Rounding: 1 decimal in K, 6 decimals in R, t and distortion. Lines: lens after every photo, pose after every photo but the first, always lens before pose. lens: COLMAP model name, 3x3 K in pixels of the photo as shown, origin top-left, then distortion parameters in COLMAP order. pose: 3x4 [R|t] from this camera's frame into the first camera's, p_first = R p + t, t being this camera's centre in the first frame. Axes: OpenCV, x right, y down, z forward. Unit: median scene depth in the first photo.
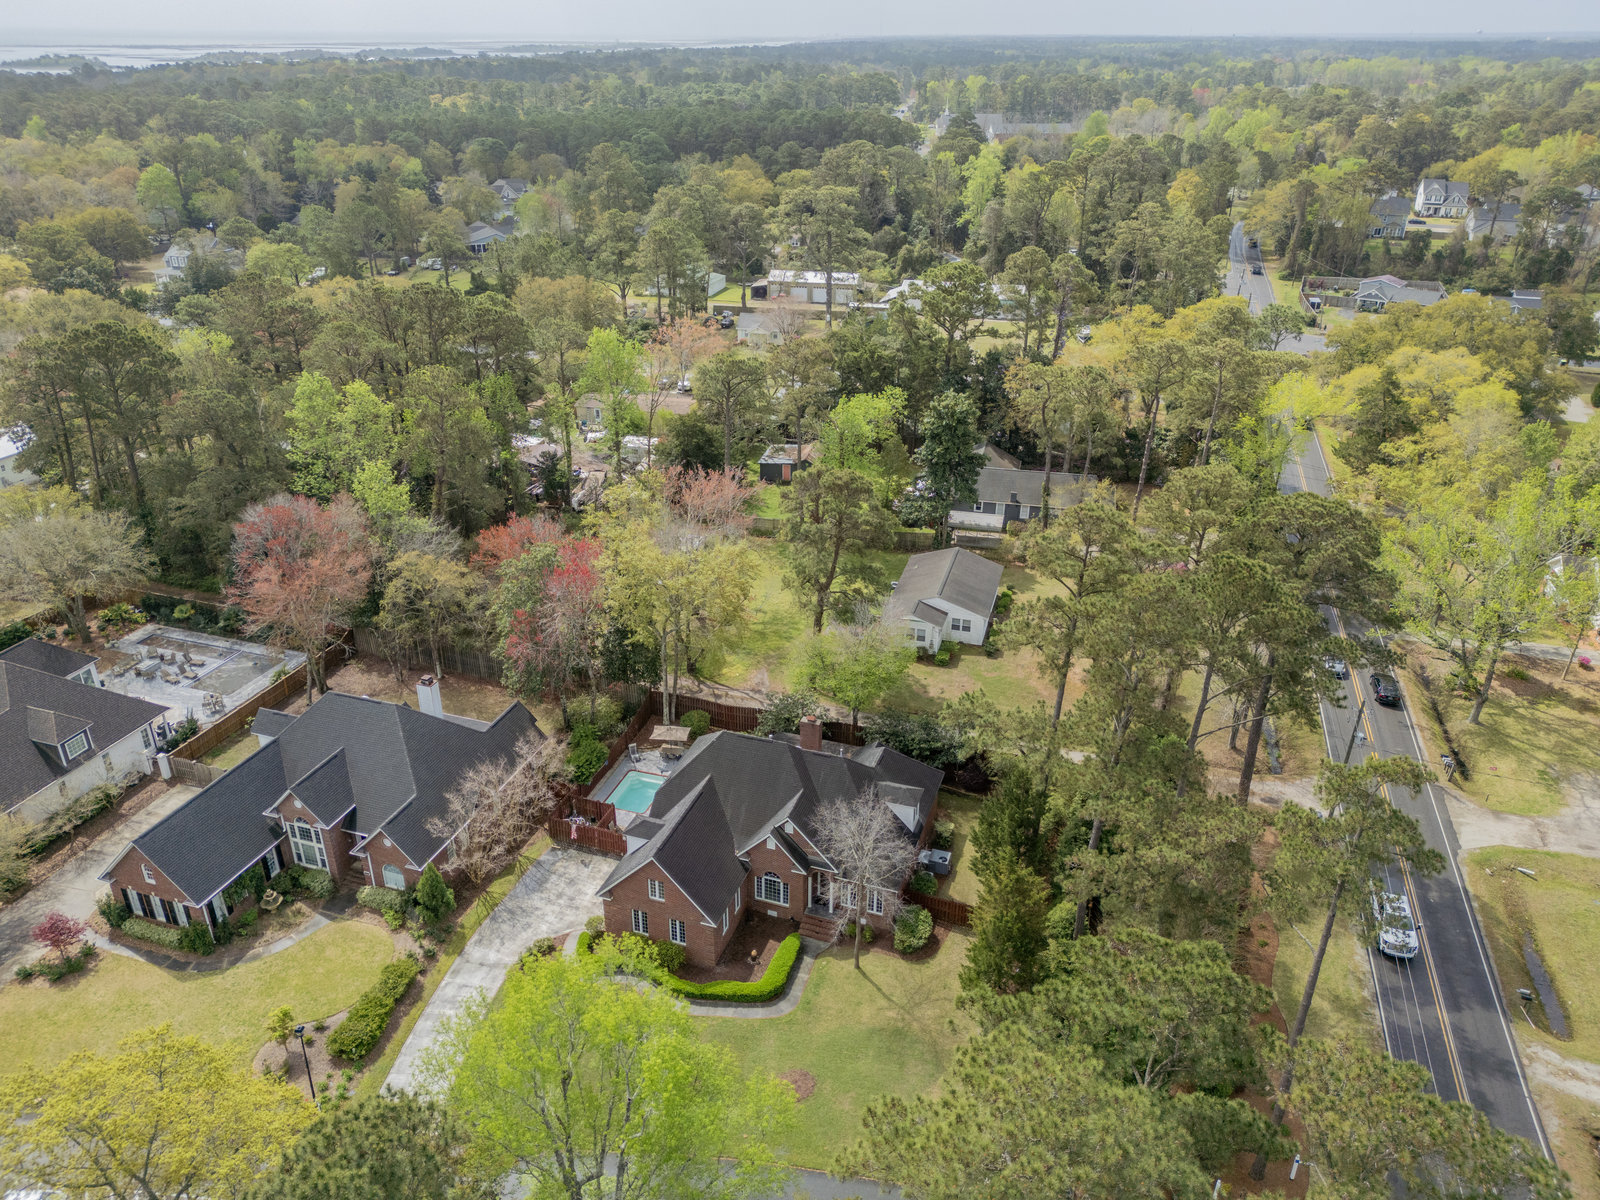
lens RADIAL K [[1126.1, 0, 800.0], [0, 1126.1, 600.0], [0, 0, 1]] dist [0.056370, -0.045443]
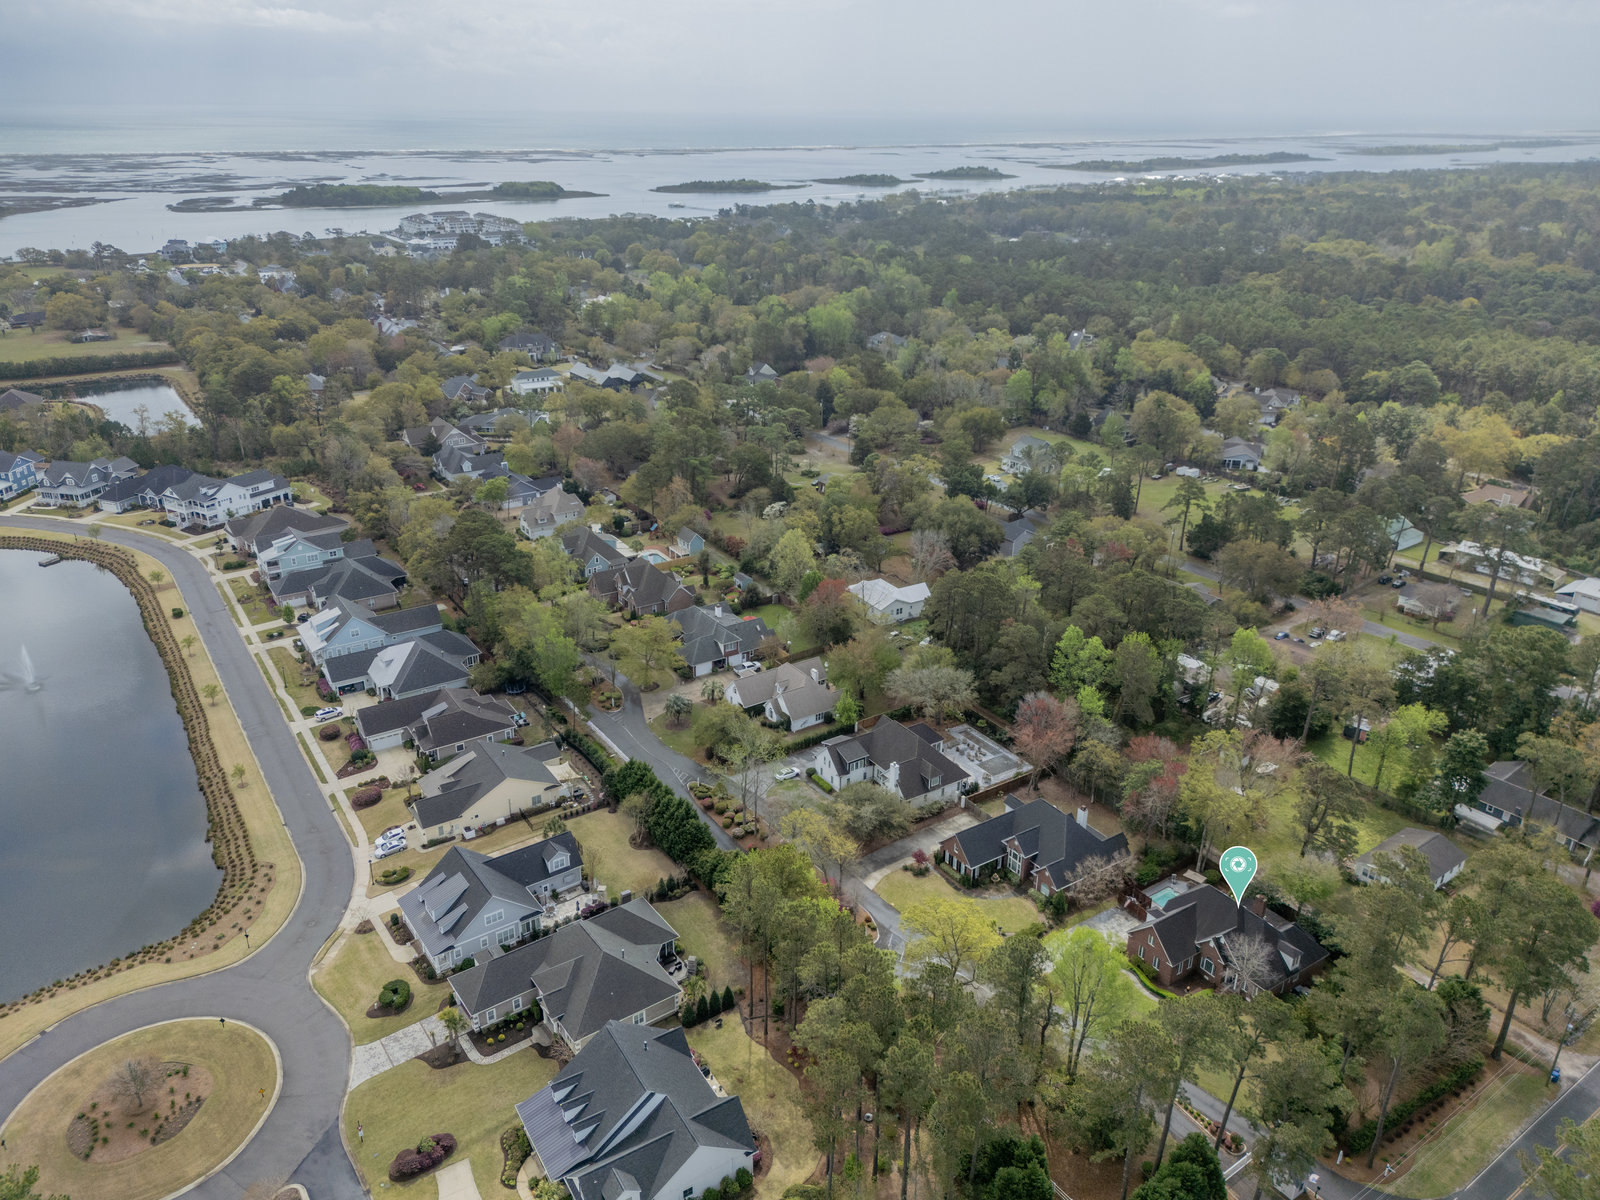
lens RADIAL K [[1126.1, 0, 800.0], [0, 1126.1, 600.0], [0, 0, 1]] dist [0.056370, -0.045443]
pose [[0.788831, 0.242039, -0.564944, 0.338823], [-0.276606, 0.960649, 0.025347, -0.199954], [0.548848, 0.136273, 0.824740, -1.041582]]
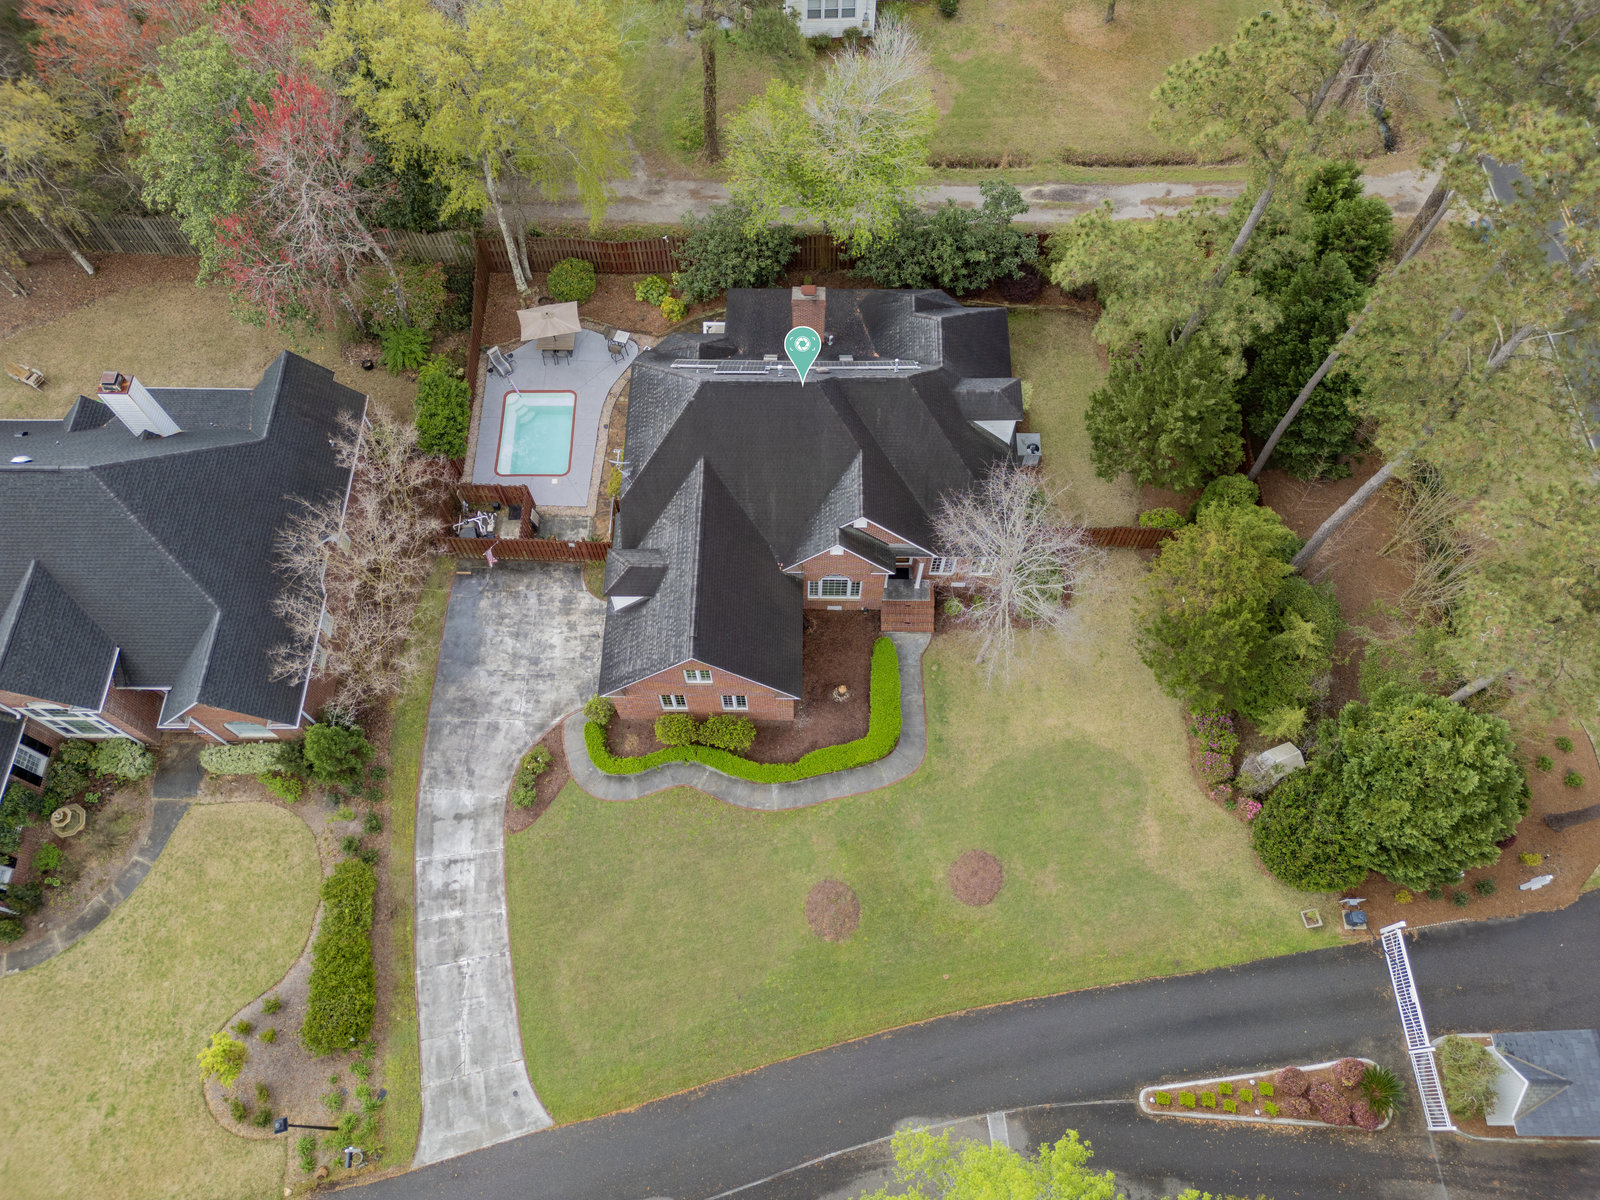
lens RADIAL K [[1126.1, 0, 800.0], [0, 1126.1, 600.0], [0, 0, 1]] dist [0.056370, -0.045443]
pose [[0.948785, -0.285749, 0.134741, -0.115519], [0.144453, 0.771691, 0.619375, -0.132978], [-0.280965, -0.568190, 0.773446, 0.404198]]
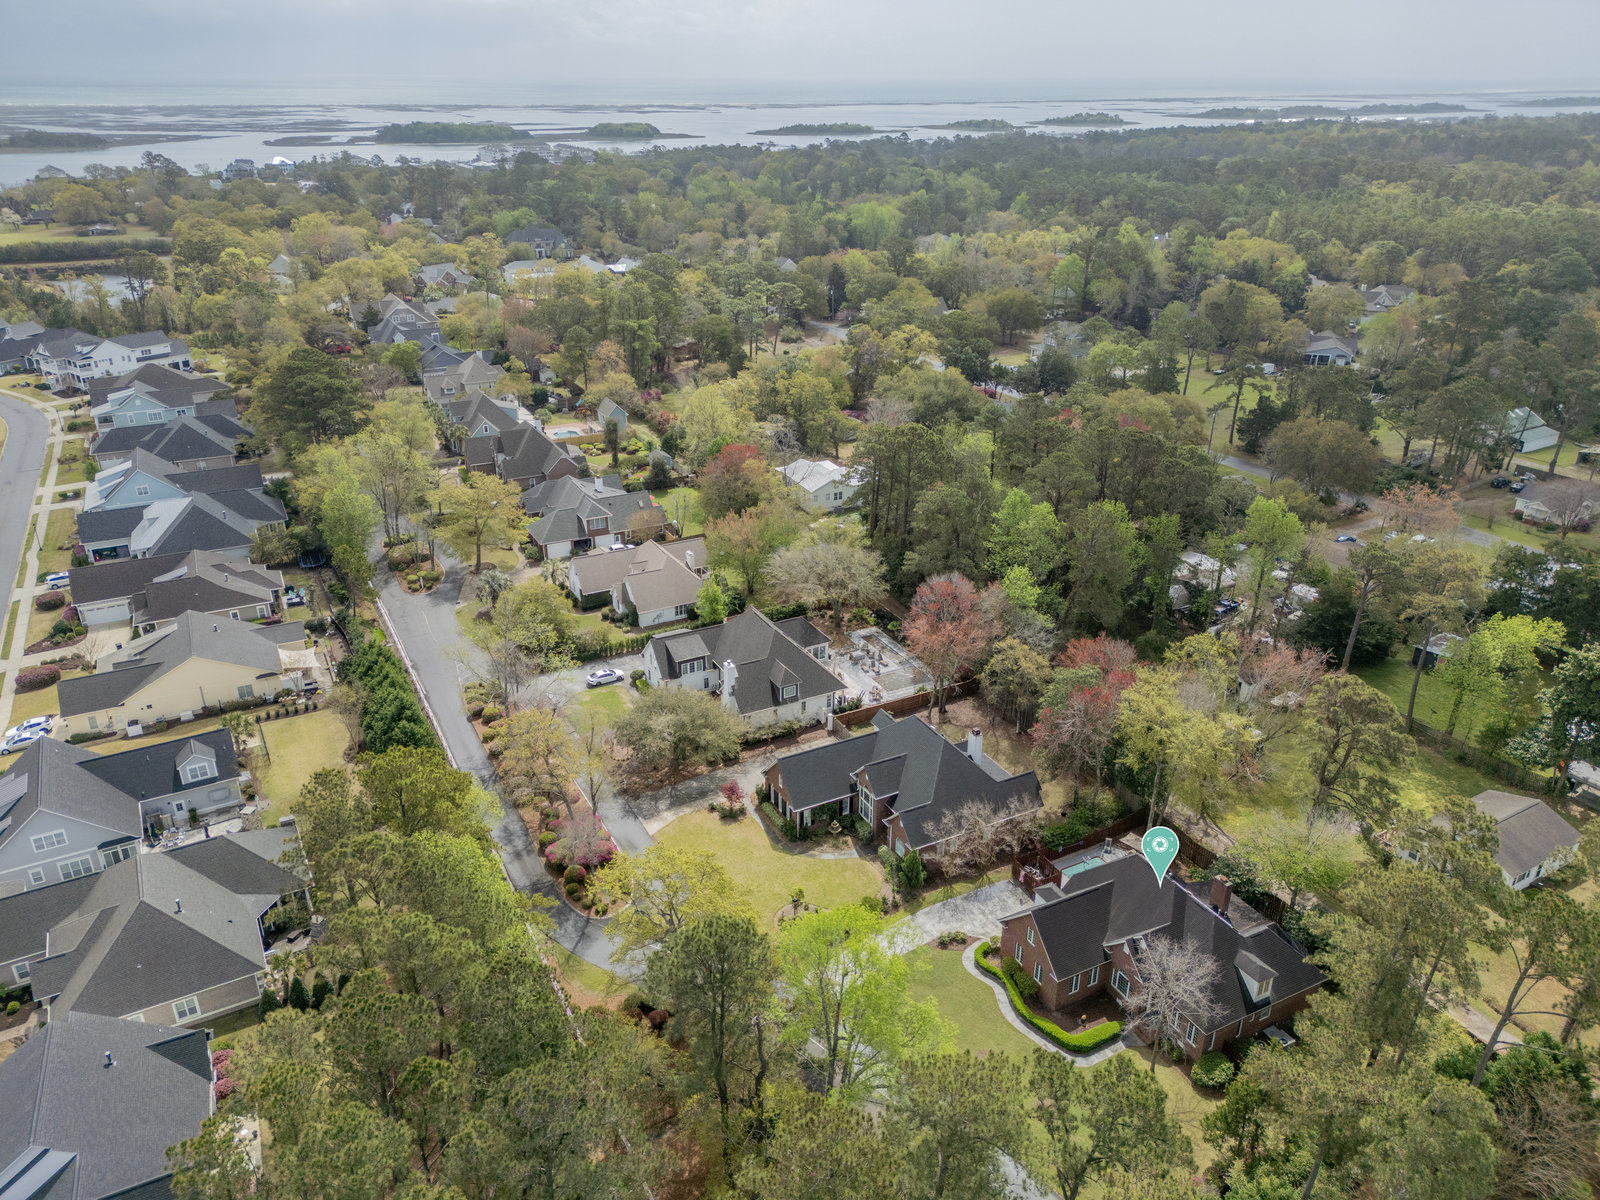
lens RADIAL K [[1122.3, 0, 800.0], [0, 1122.3, 600.0], [0, 0, 1]] dist [0.064587, -0.050880]
pose [[0.723215, 0.288299, -0.627570, 0.330201], [-0.309040, 0.947742, 0.079243, -0.122568], [0.617620, 0.136635, 0.774517, -0.237883]]
